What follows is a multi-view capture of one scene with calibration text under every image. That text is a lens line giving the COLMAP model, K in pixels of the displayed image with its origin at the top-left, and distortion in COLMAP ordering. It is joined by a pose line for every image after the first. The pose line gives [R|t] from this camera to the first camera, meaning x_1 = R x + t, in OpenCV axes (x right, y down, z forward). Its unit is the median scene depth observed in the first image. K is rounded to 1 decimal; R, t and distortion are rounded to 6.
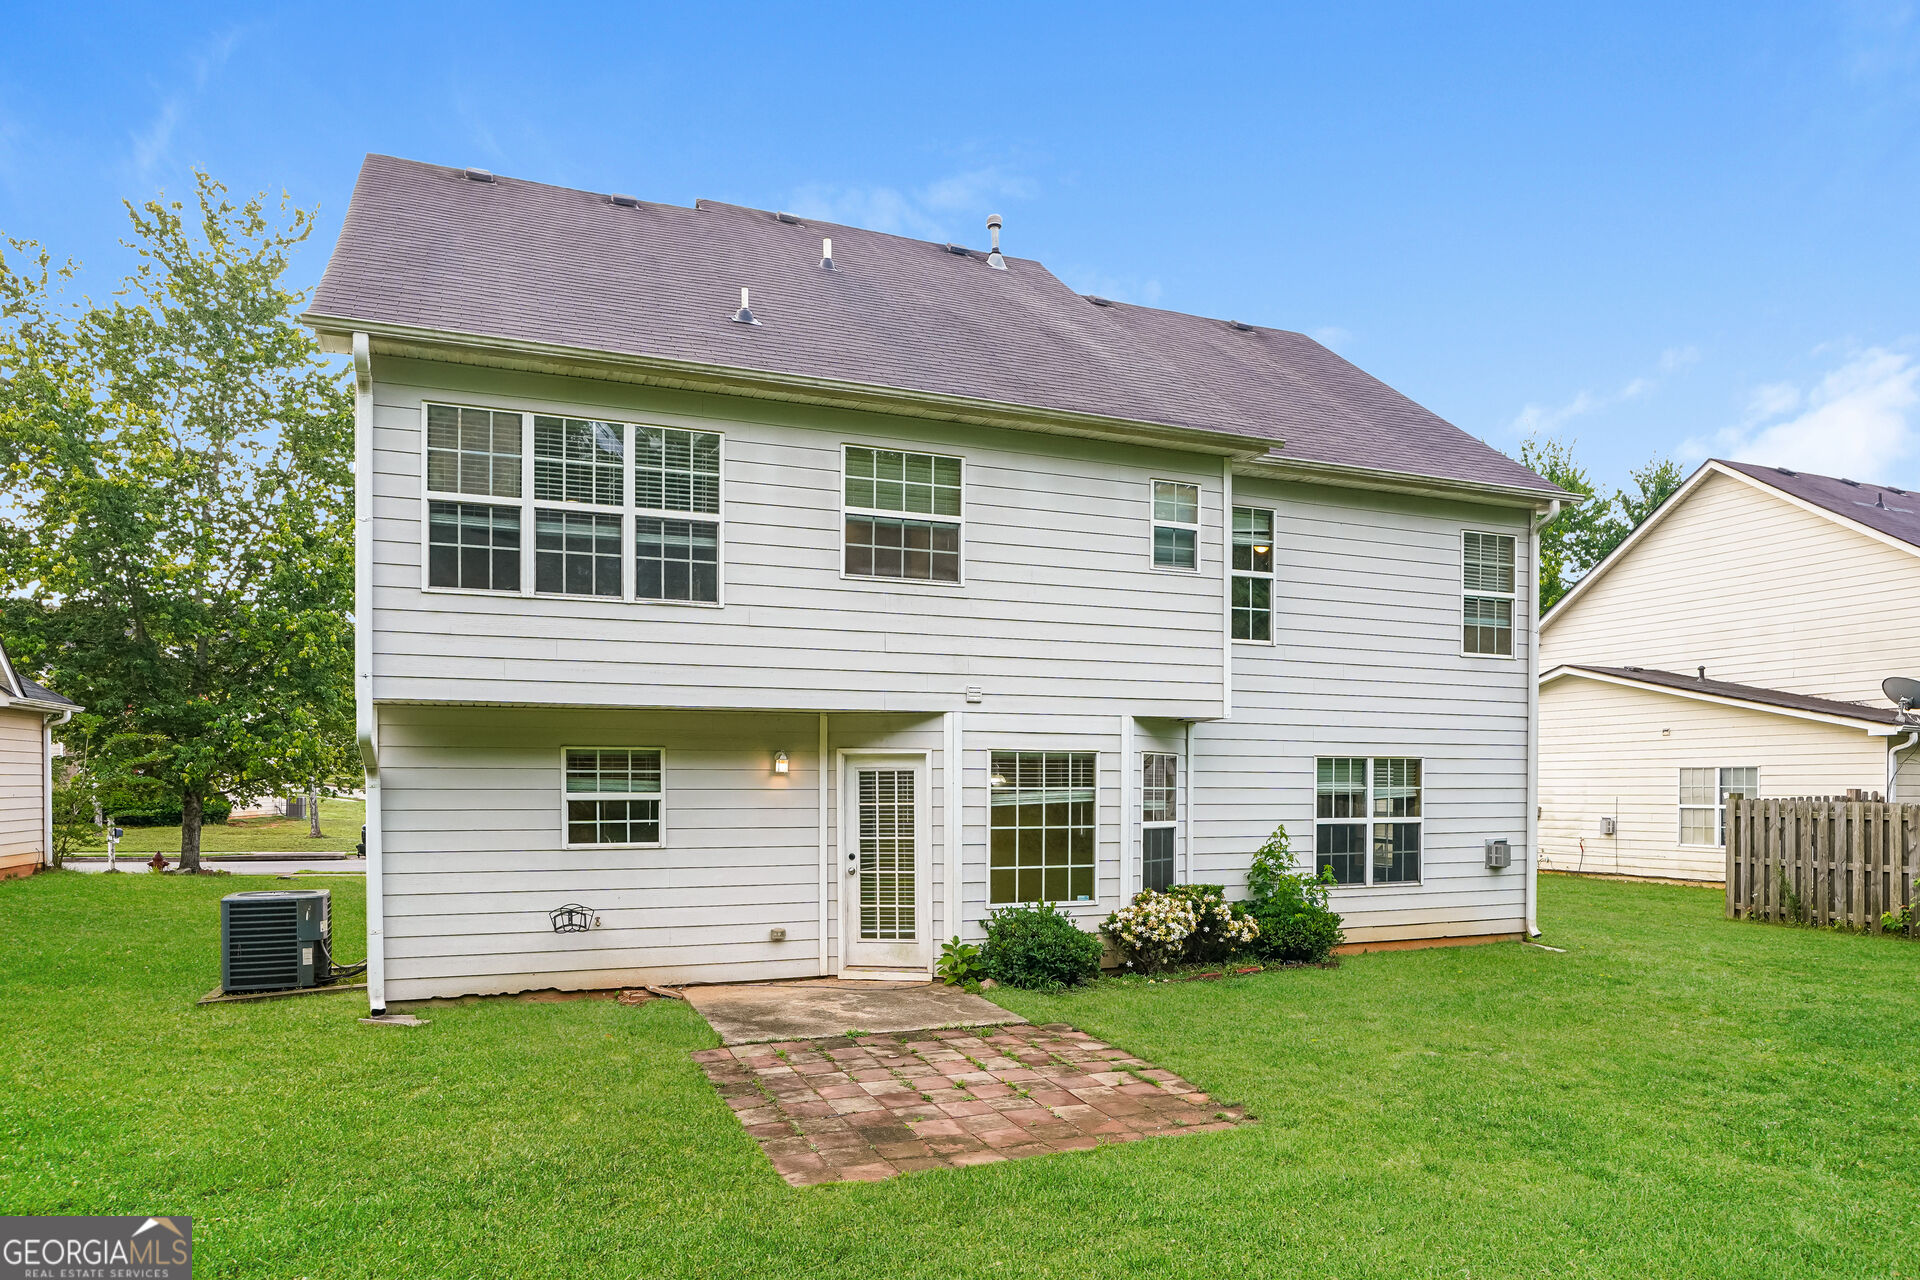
lens RADIAL K [[1143.9, 0, 967.8], [0, 1143.9, 787.1], [0, 0, 1]] dist [-0.024254, -0.000065]
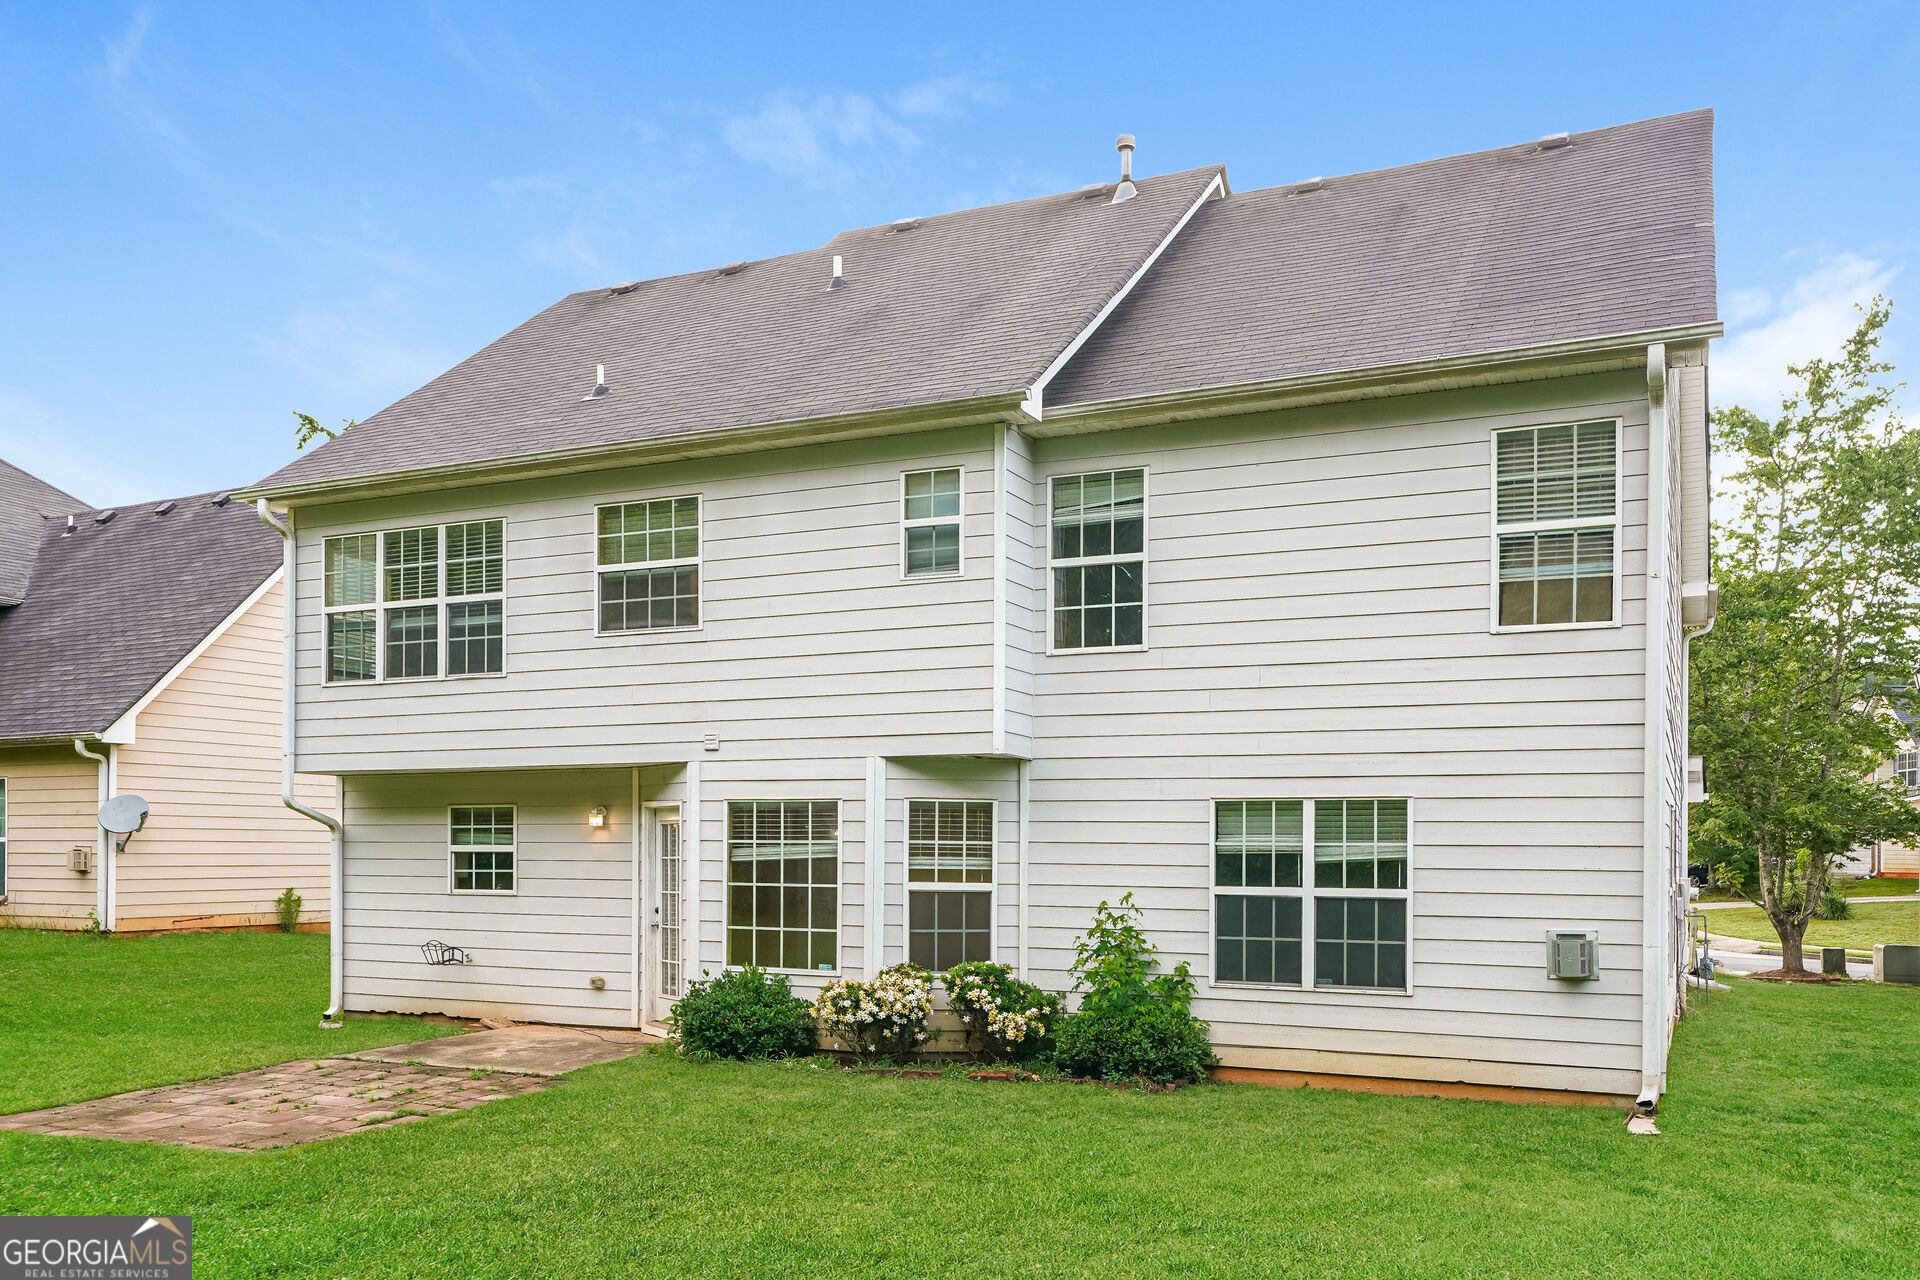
lens RADIAL K [[1467.5, 0, 960.5], [0, 1467.5, 830.5], [0, 0, 1]] dist [0.001172, -0.000358]
pose [[0.705773, -0.007106, -0.708403, 0.988046], [-0.007521, 0.999818, -0.017522, 0.011512], [0.708398, 0.017694, 0.705591, 0.285912]]
